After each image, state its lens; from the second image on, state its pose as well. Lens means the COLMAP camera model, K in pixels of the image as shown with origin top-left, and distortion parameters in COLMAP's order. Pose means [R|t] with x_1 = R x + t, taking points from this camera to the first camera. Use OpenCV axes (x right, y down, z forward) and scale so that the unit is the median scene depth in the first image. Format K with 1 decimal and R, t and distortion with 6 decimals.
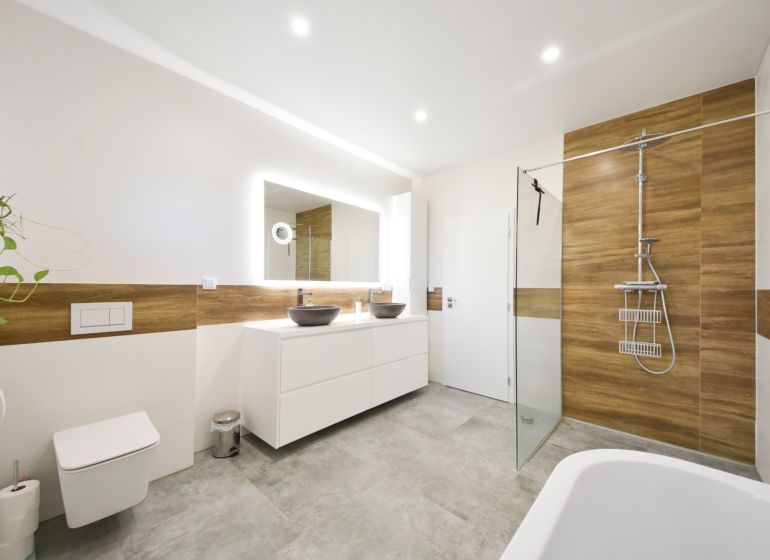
lens RADIAL K [[307.2, 0, 402.1], [0, 307.2, 295.2], [0, 0, 1]] dist [0.000612, -0.000087]
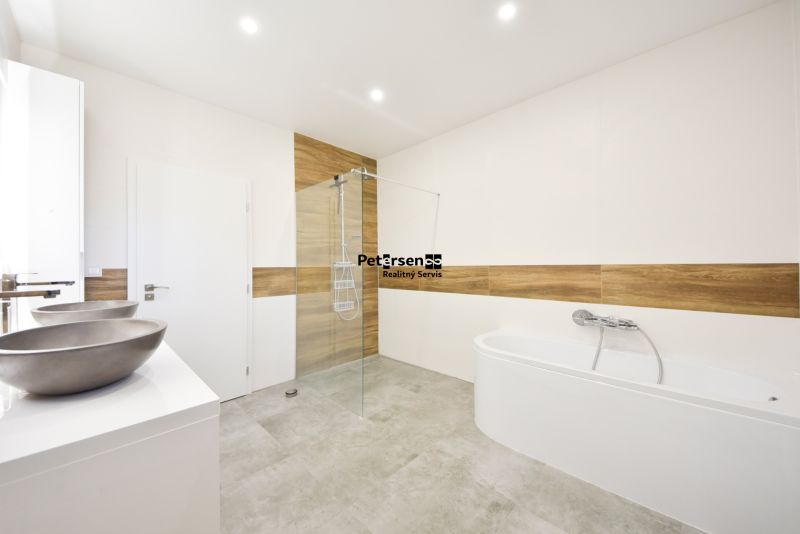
lens RADIAL K [[284.4, 0, 403.6], [0, 284.4, 268.0], [0, 0, 1]] dist [0.052910, -0.020597]
pose [[0.053865, -0.020689, 0.998334, -0.573531], [0.028851, 0.999400, 0.019155, -0.030564], [-0.998131, 0.027771, 0.054430, 0.586625]]
